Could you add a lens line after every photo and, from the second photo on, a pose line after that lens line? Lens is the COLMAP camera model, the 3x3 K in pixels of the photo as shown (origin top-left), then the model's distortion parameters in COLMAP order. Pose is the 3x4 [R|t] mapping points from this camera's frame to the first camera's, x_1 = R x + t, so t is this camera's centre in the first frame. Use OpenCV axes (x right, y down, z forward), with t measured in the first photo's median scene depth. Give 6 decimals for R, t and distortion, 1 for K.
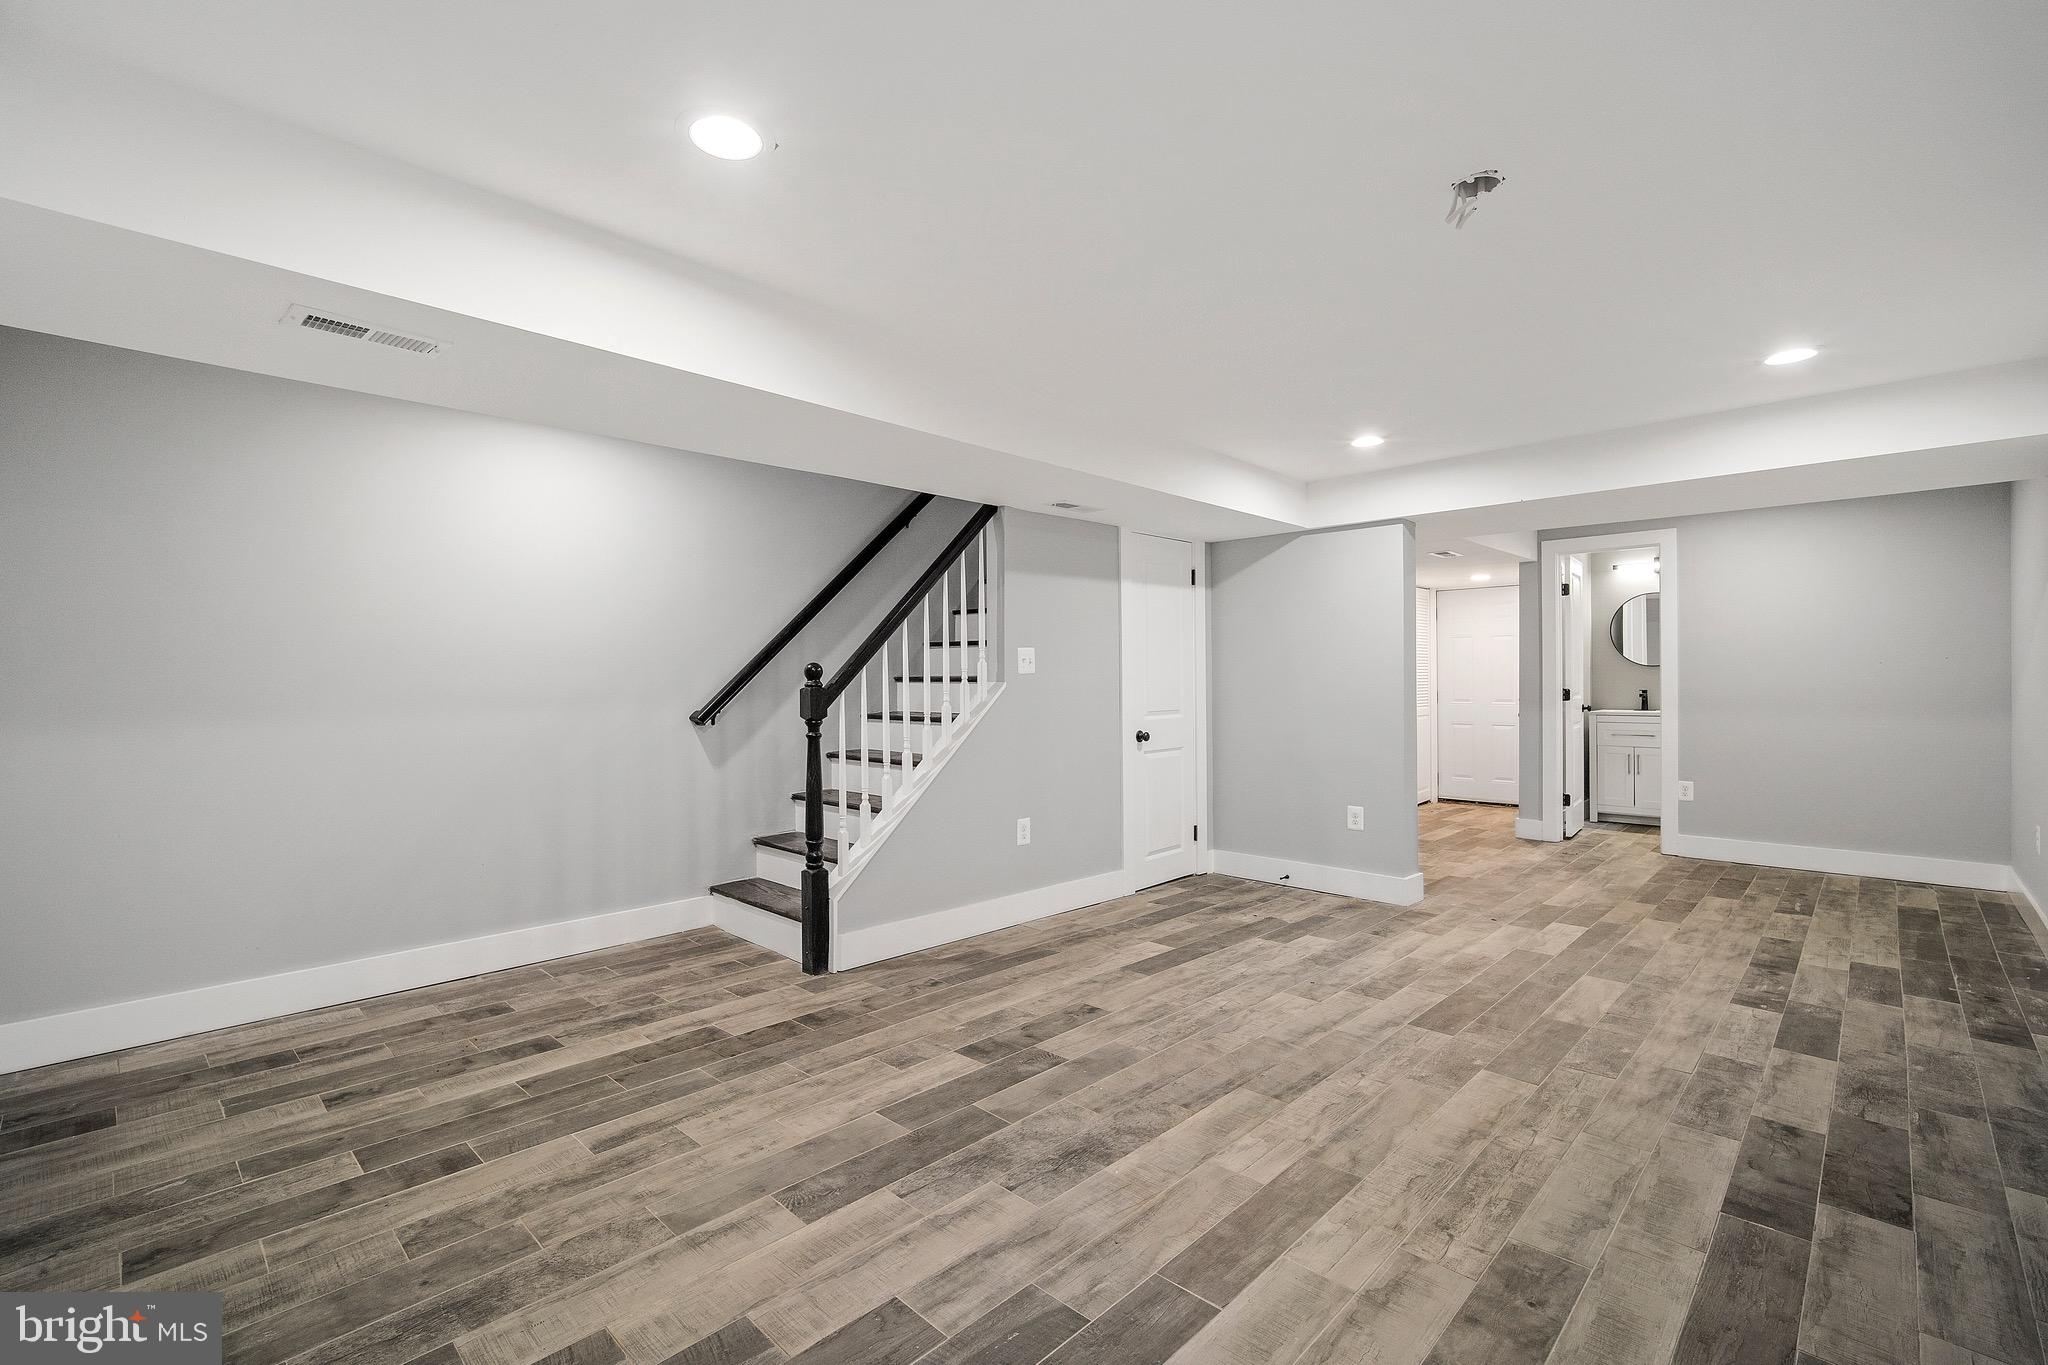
lens RADIAL K [[901.4, 0, 1031.6], [0, 901.4, 684.5], [0, 0, 1]] dist [-0.014979, 0.007608]
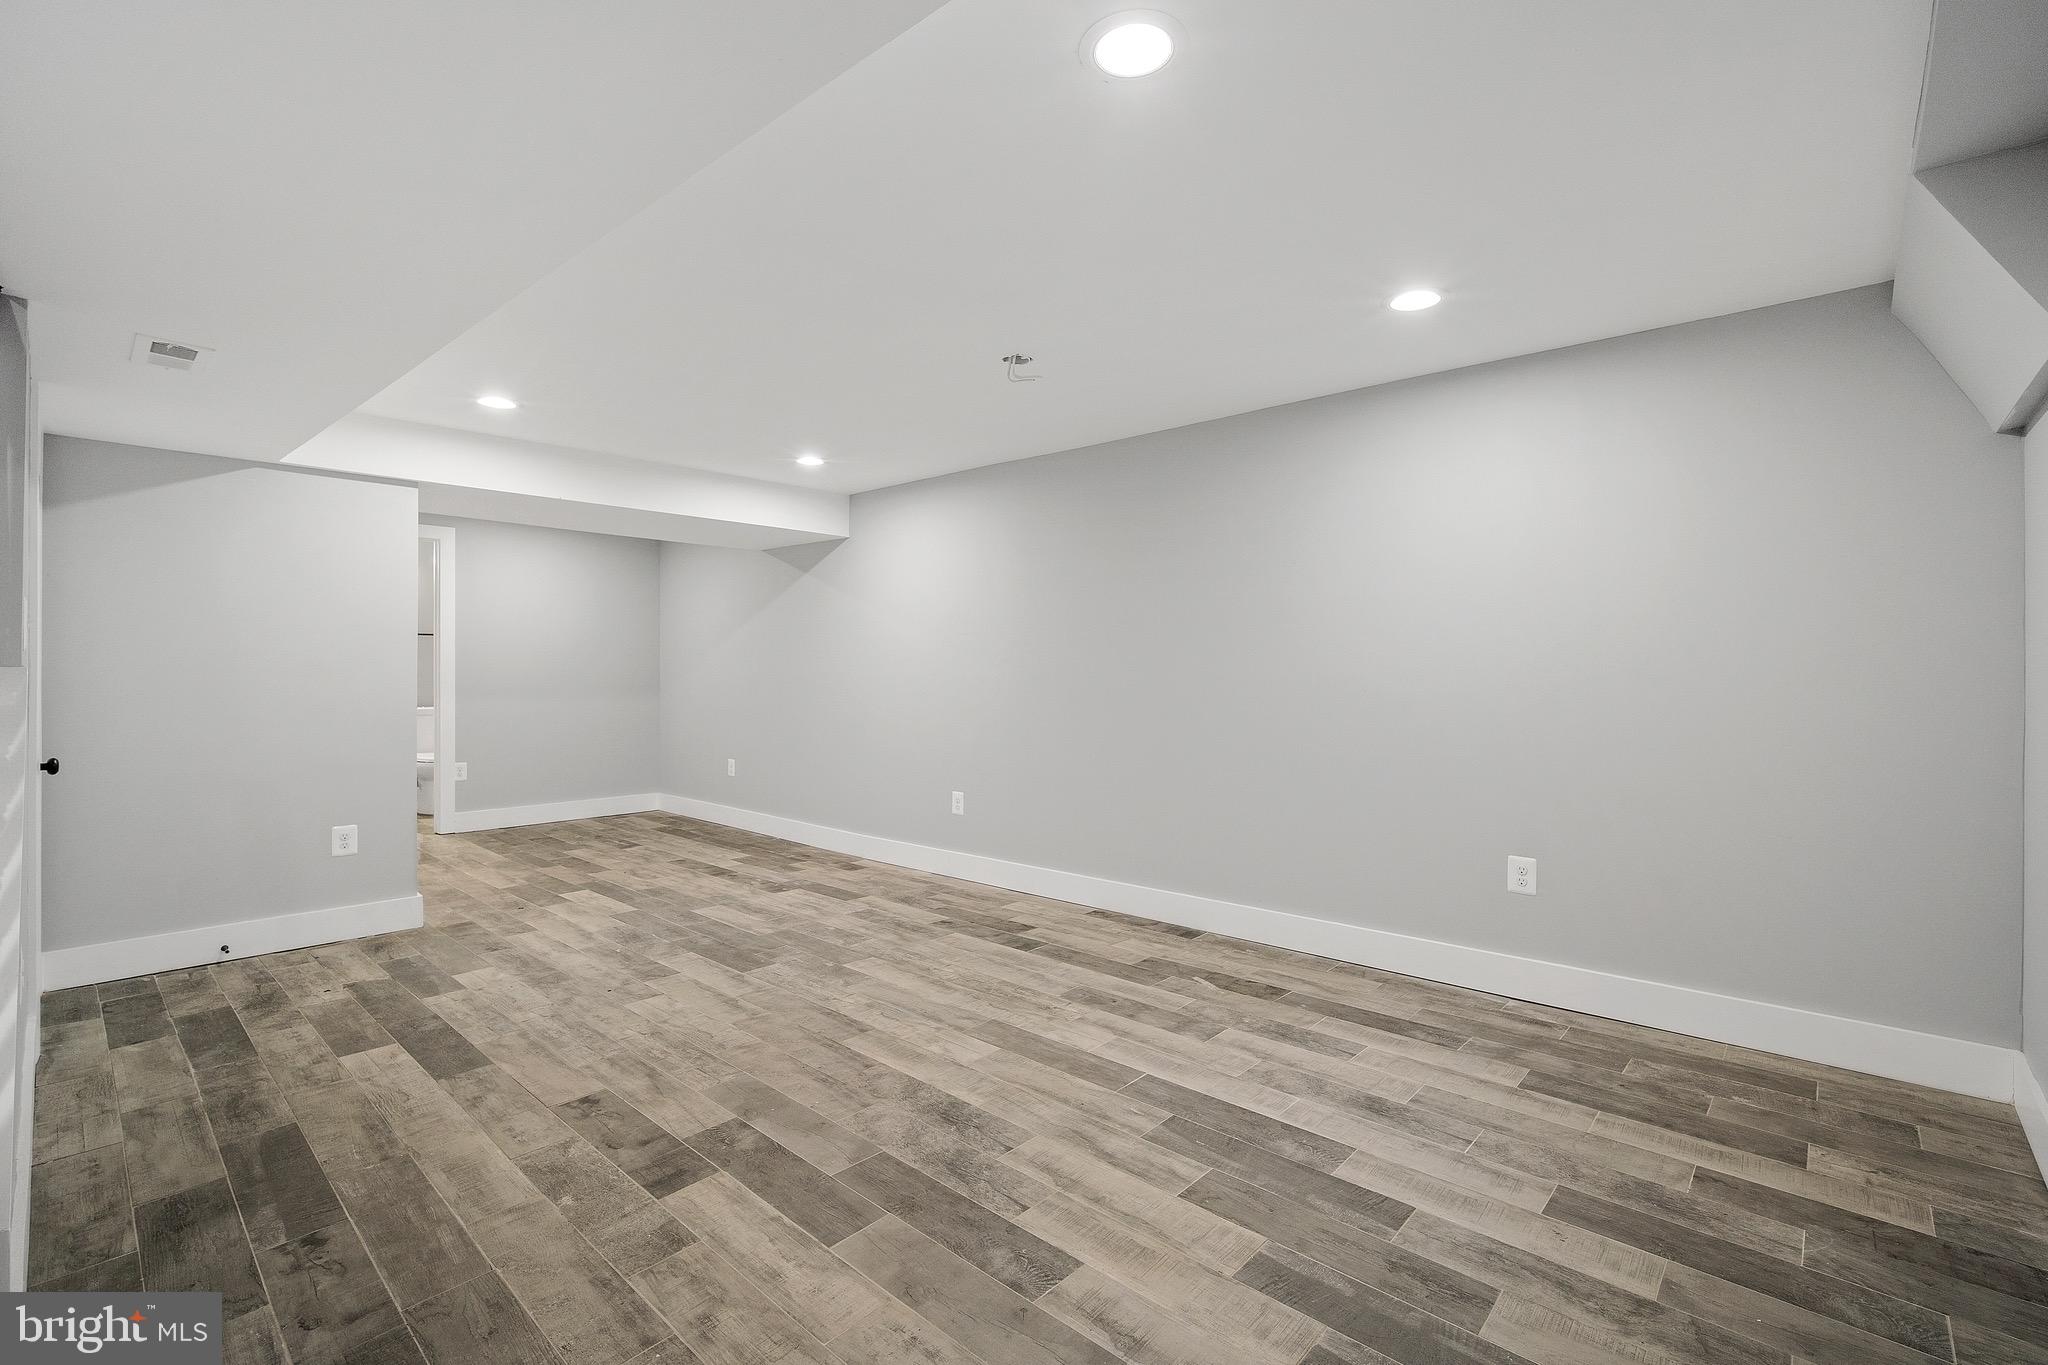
lens RADIAL K [[895.0, 0, 1025.0], [0, 895.0, 661.1], [0, 0, 1]] dist [-0.017410, 0.007218]
pose [[-0.022245, 0.013808, 0.999657, -0.745405], [0.002331, 0.999903, -0.013759, 0.002264], [-0.999750, 0.002024, -0.022275, 0.694164]]
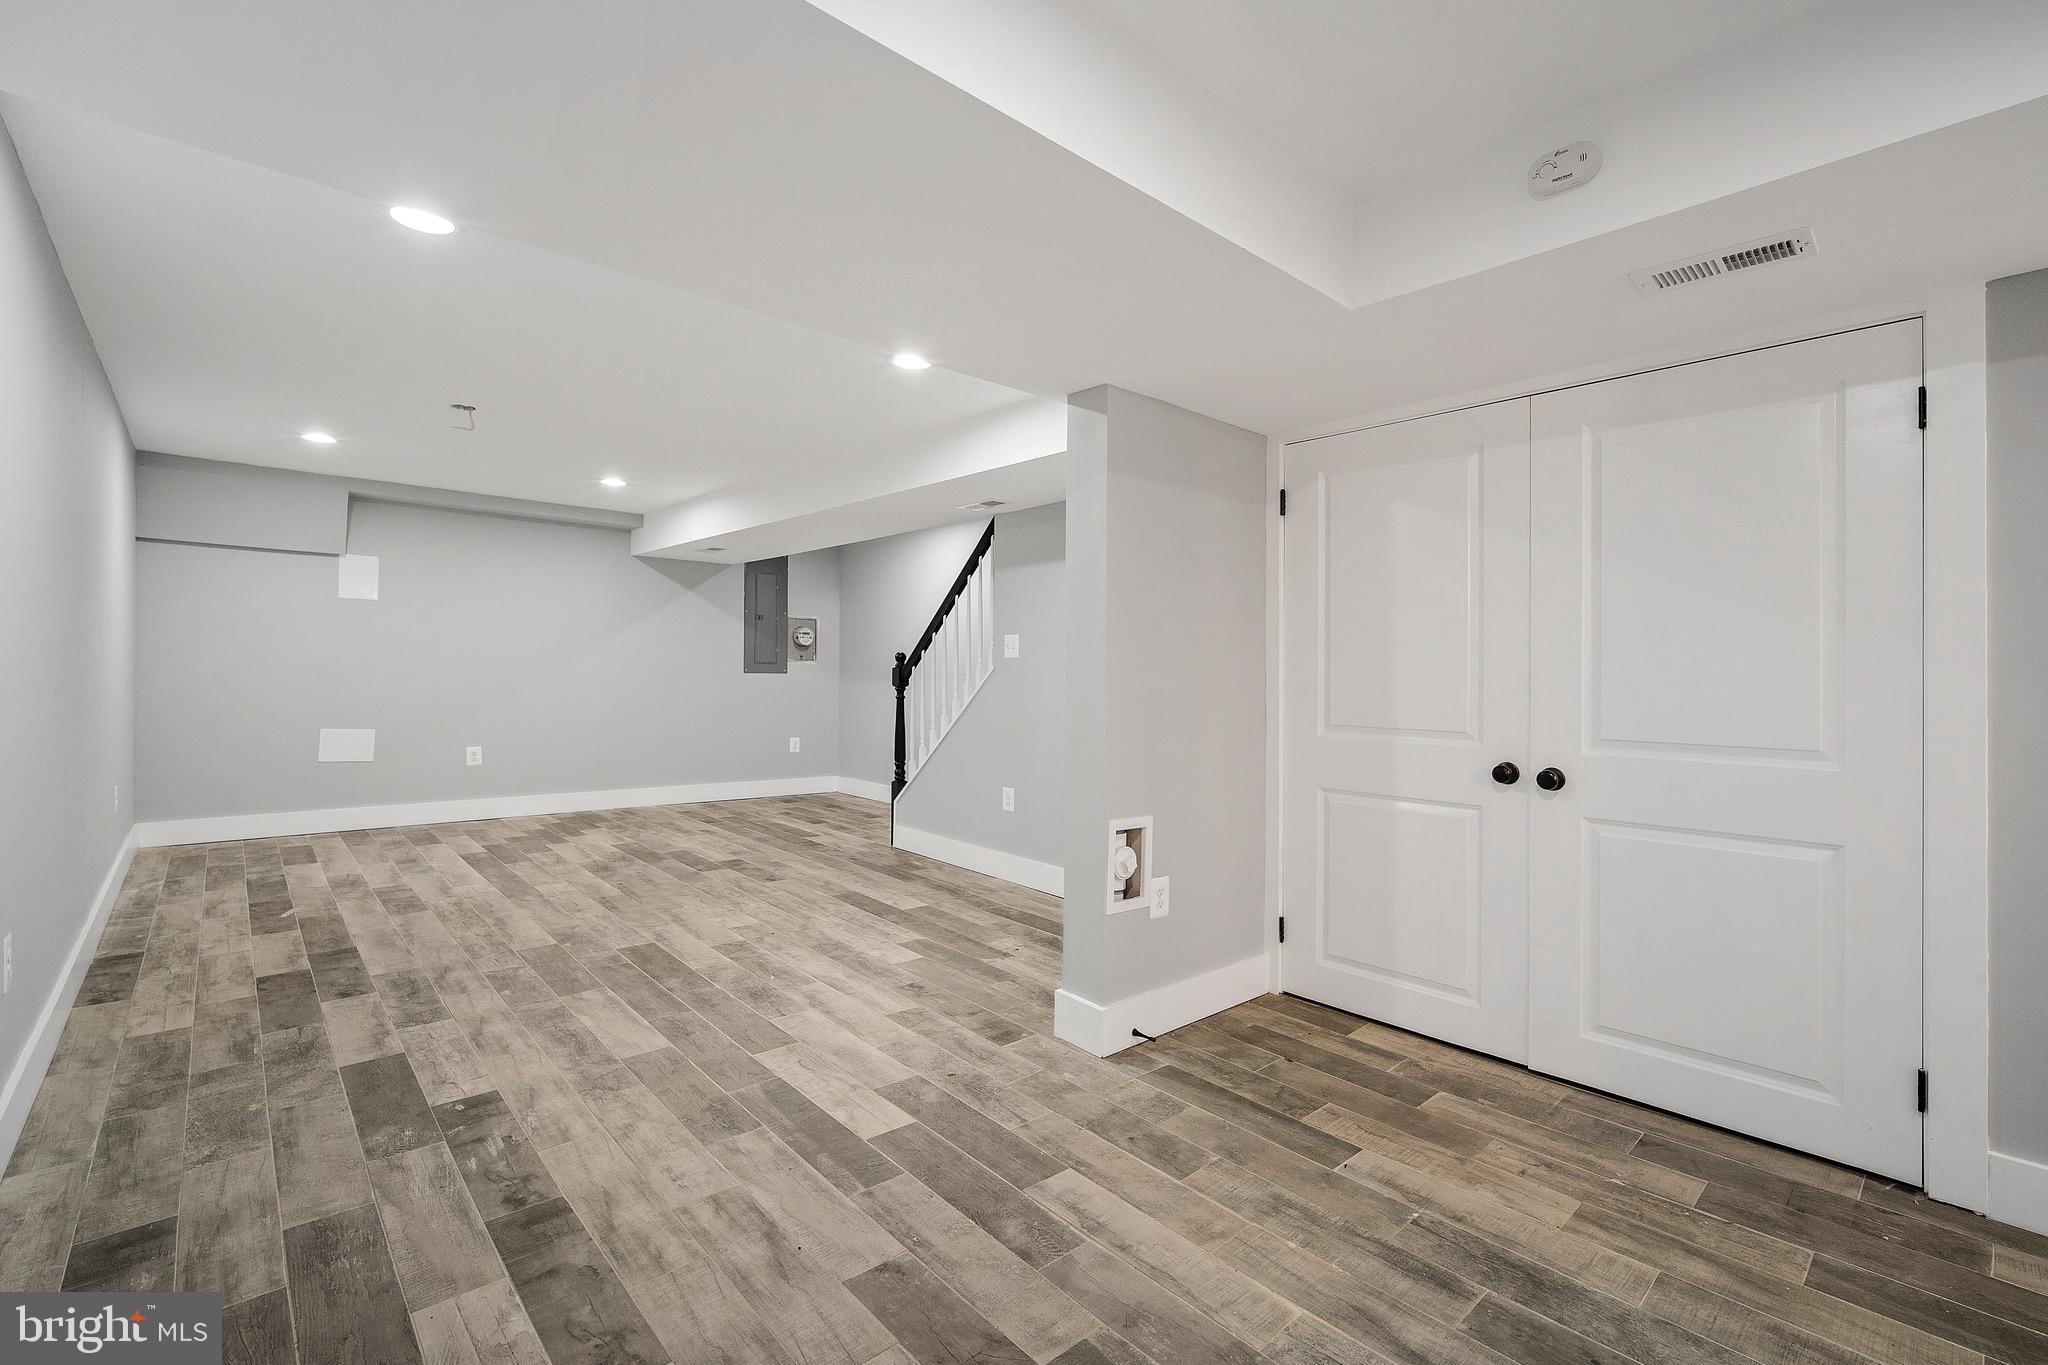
lens RADIAL K [[901.4, 0, 1031.6], [0, 901.4, 684.5], [0, 0, 1]] dist [-0.014979, 0.007608]
pose [[-0.070852, 0.015094, -0.997373, 1.633345], [-0.023080, 0.999593, 0.016767, 0.002547], [0.997220, 0.024207, -0.070475, 1.638944]]
